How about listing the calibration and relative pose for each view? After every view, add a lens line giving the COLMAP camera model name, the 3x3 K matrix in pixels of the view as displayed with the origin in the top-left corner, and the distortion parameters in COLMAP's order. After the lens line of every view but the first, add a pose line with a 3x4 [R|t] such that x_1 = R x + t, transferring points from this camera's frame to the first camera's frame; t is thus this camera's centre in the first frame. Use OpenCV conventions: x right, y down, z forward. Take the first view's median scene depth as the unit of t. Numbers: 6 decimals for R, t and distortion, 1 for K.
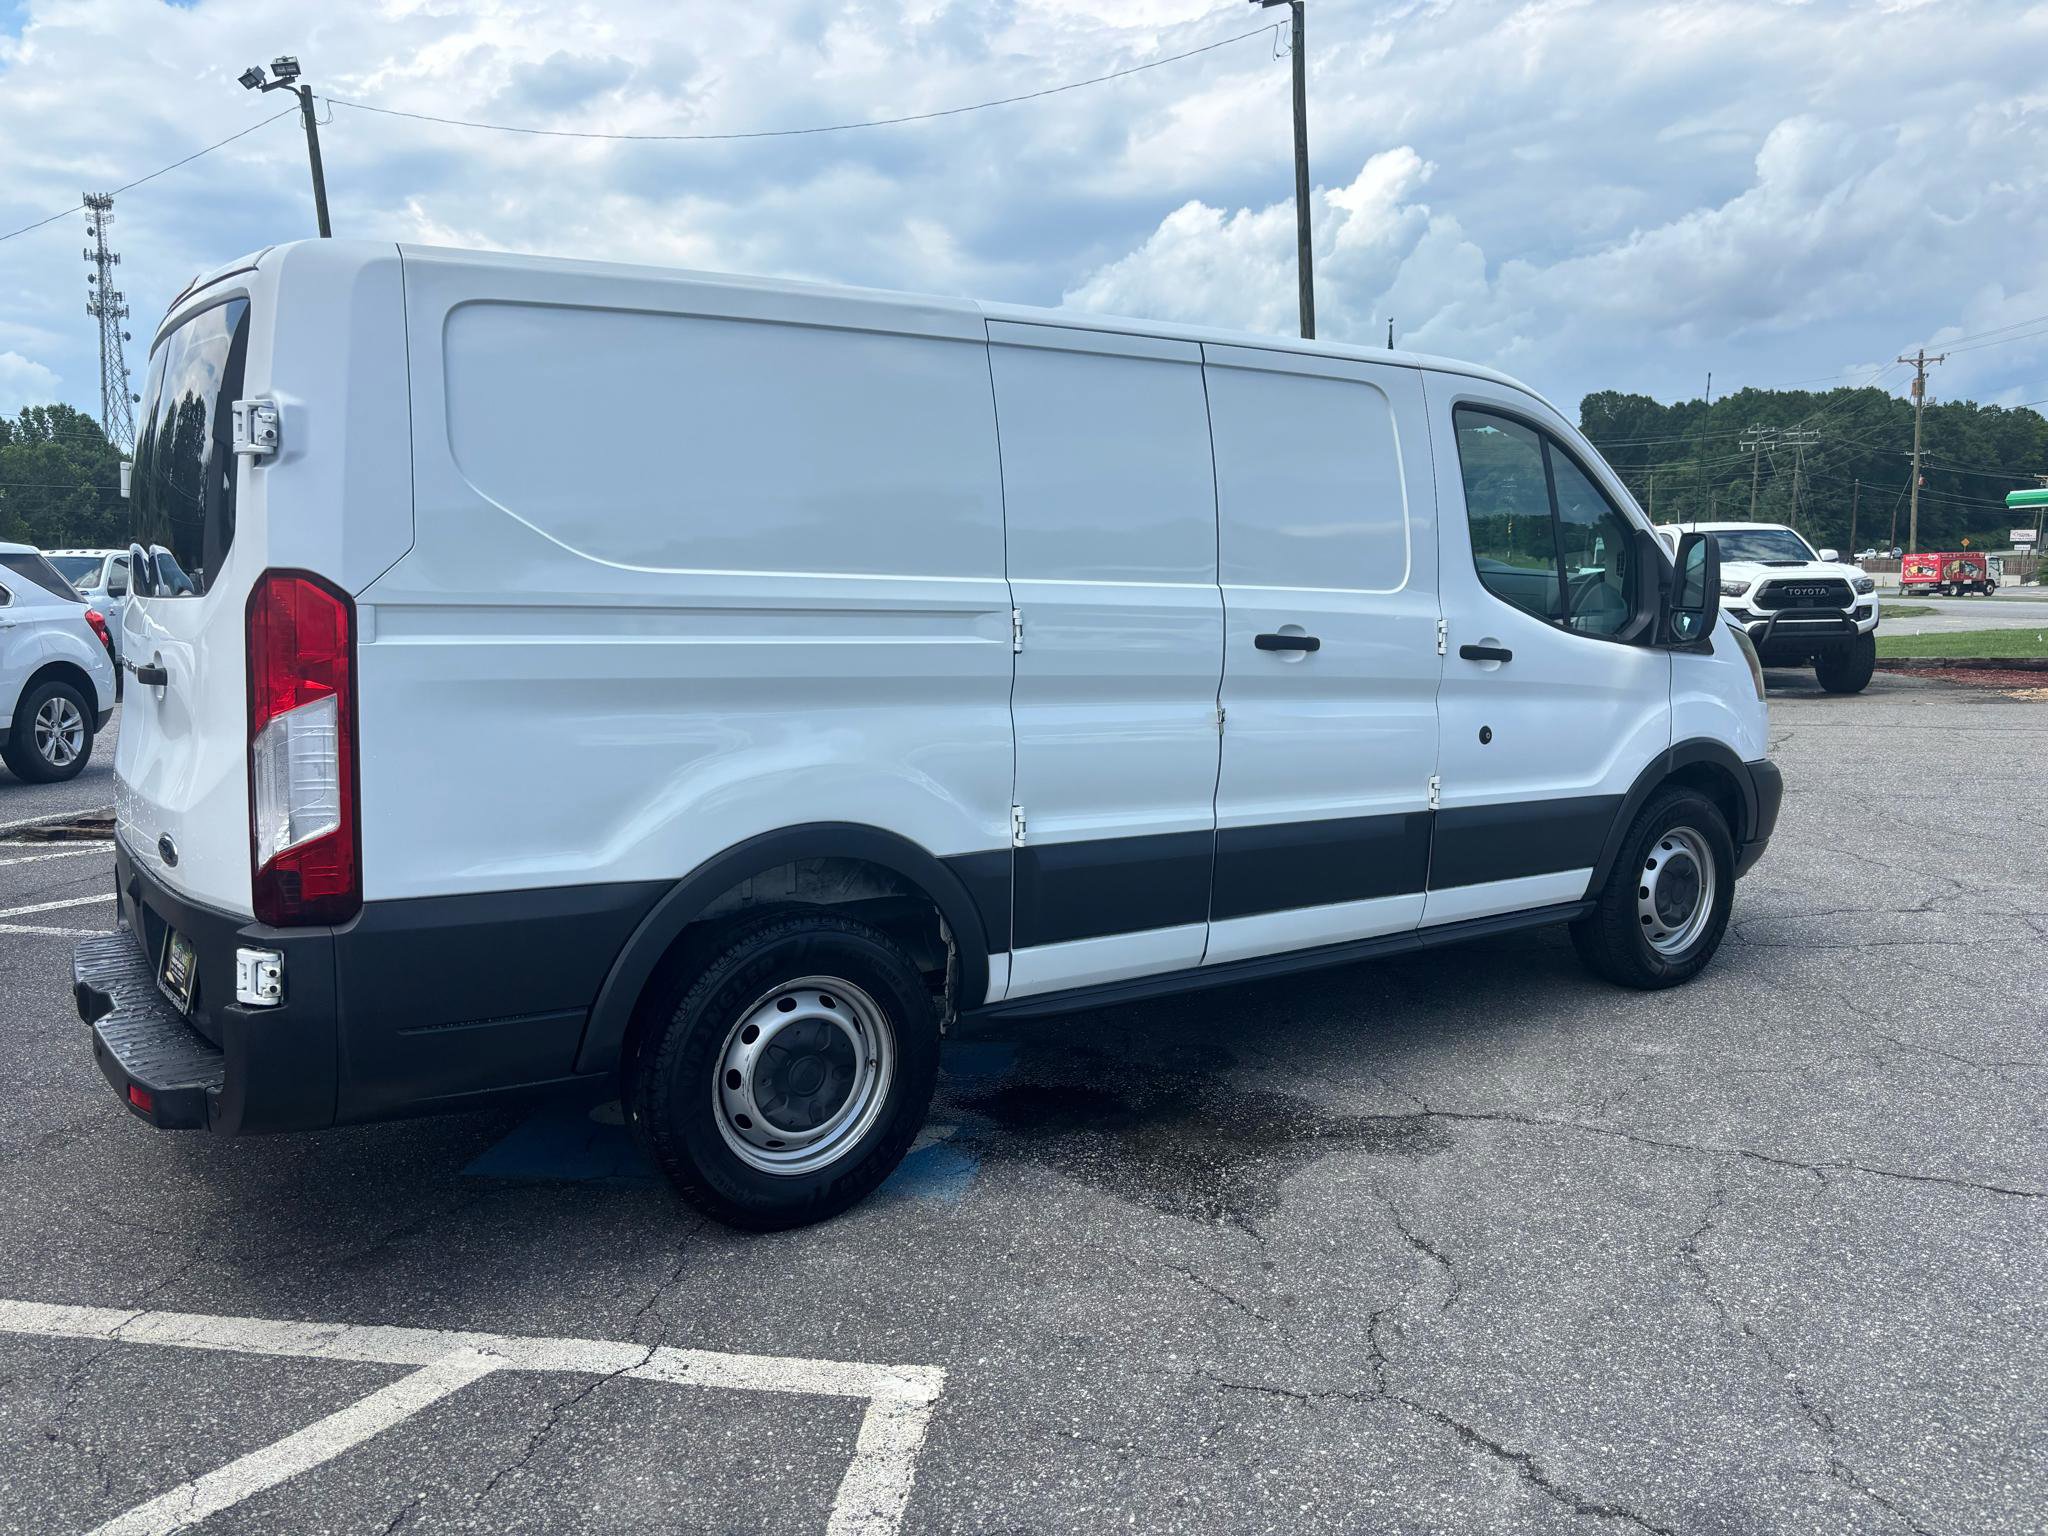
lens RADIAL K [[1554.4, 0, 1017.8], [0, 1554.4, 755.8], [0, 0, 1]] dist [0.034034, -0.030091]
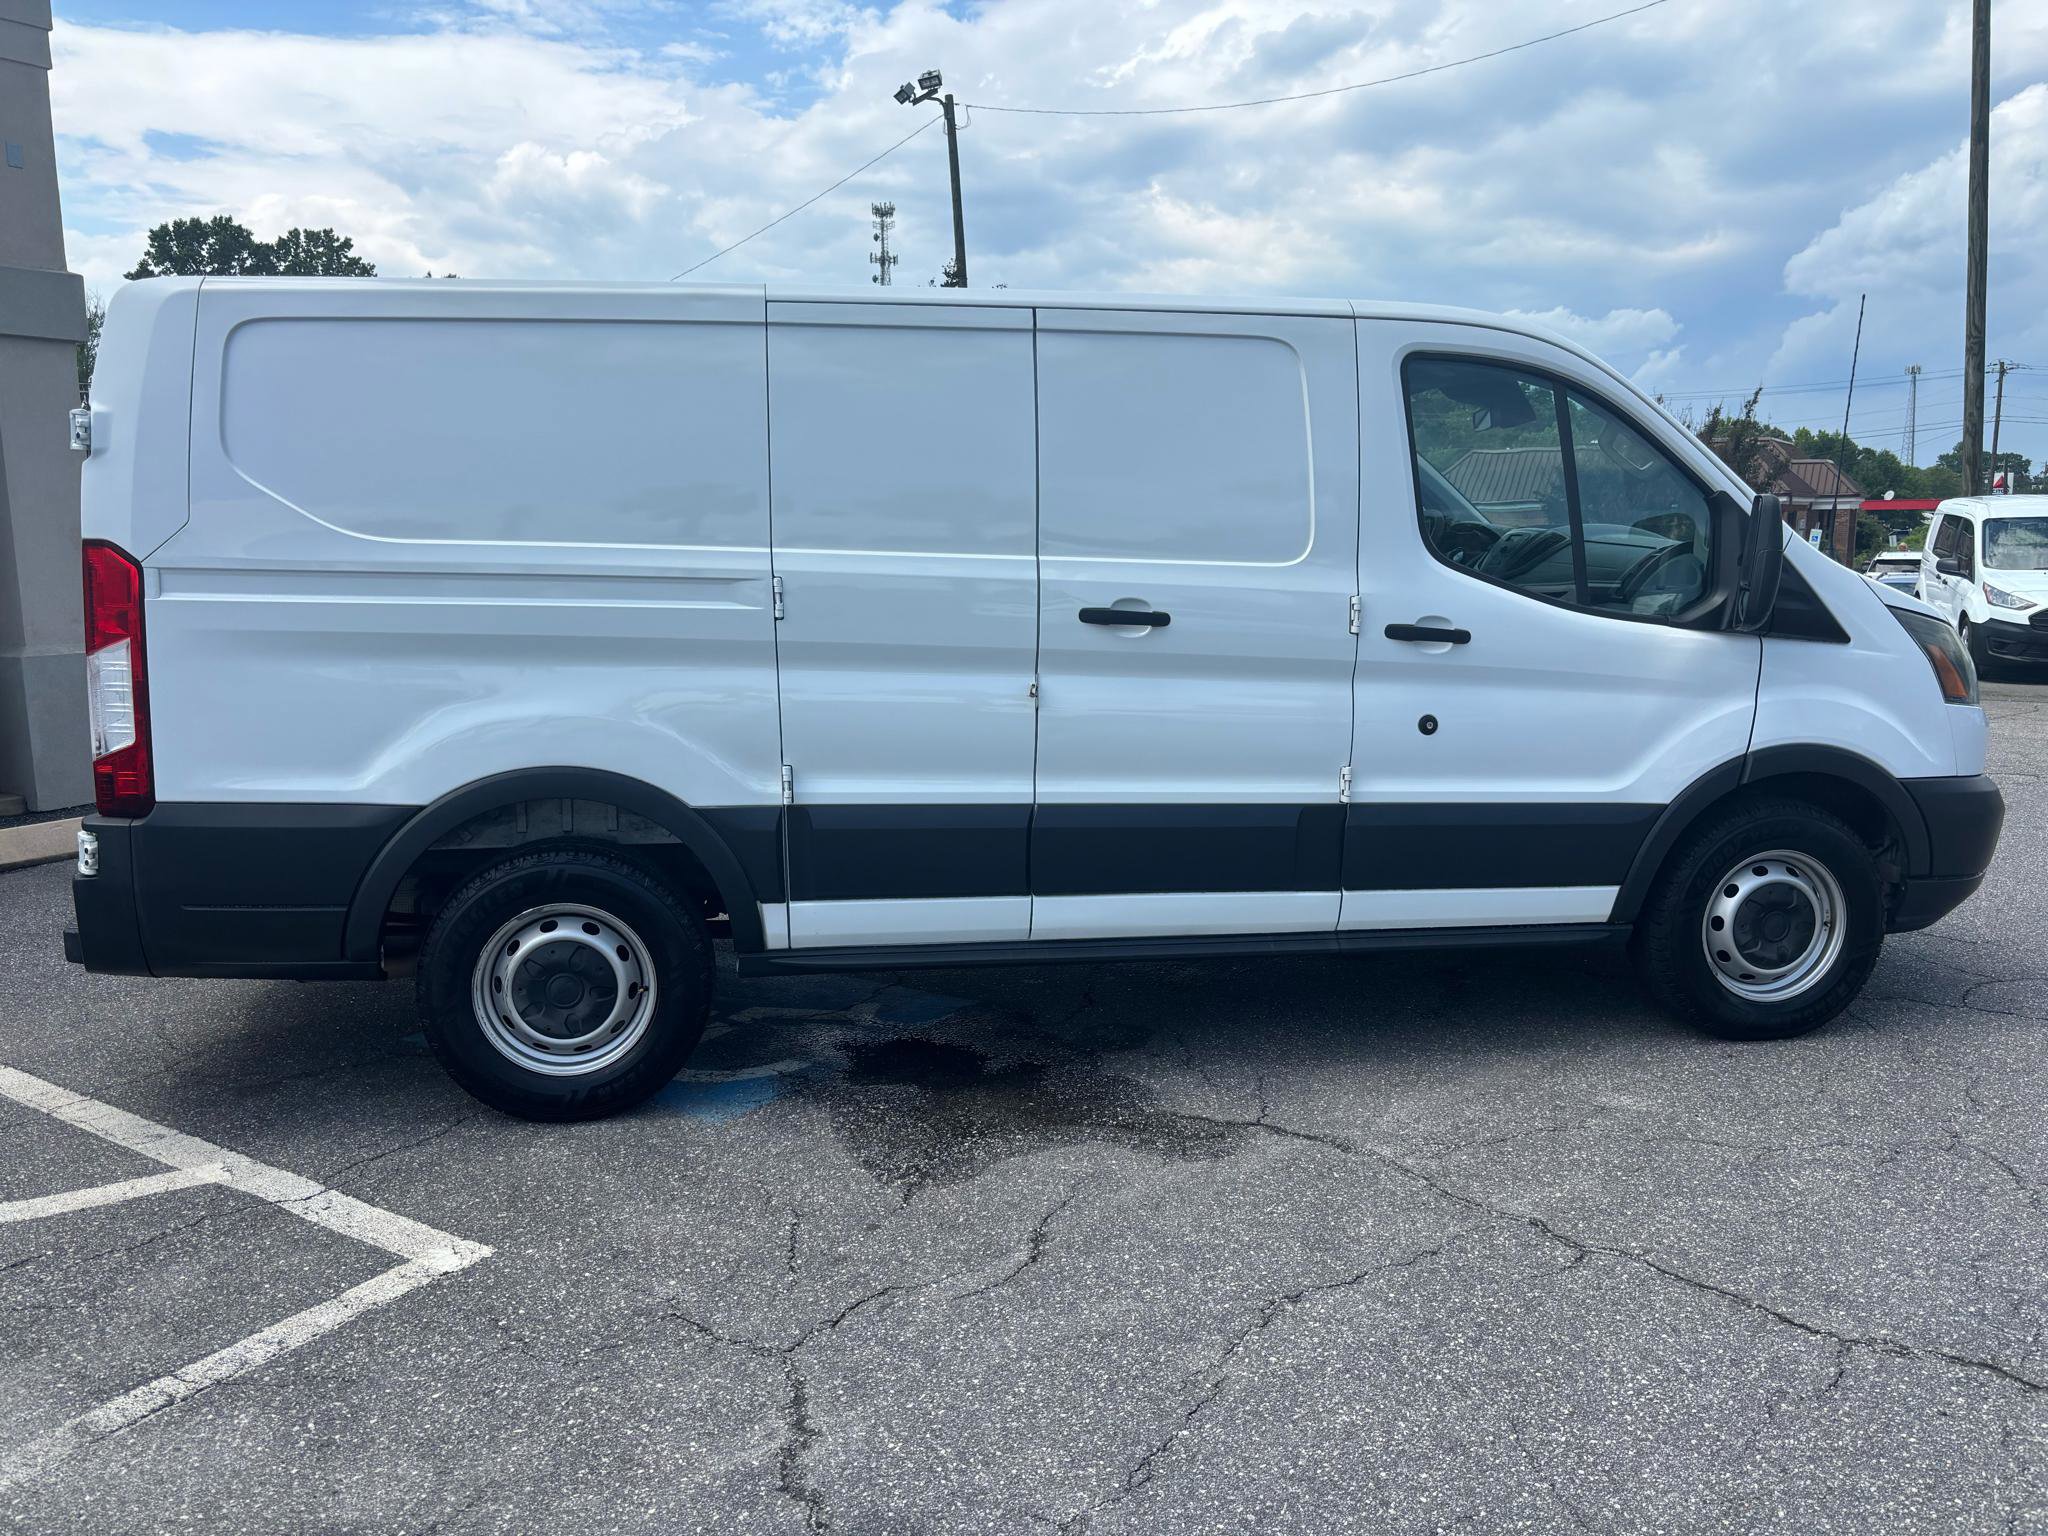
lens RADIAL K [[1553.5, 0, 1011.8], [0, 1553.5, 770.6], [0, 0, 1]] dist [0.046710, -0.052947]
pose [[0.904565, 0.063933, -0.421515, 0.605025], [-0.050080, 0.997781, 0.043867, -0.018888], [0.423384, -0.018571, 0.905760, 0.112062]]
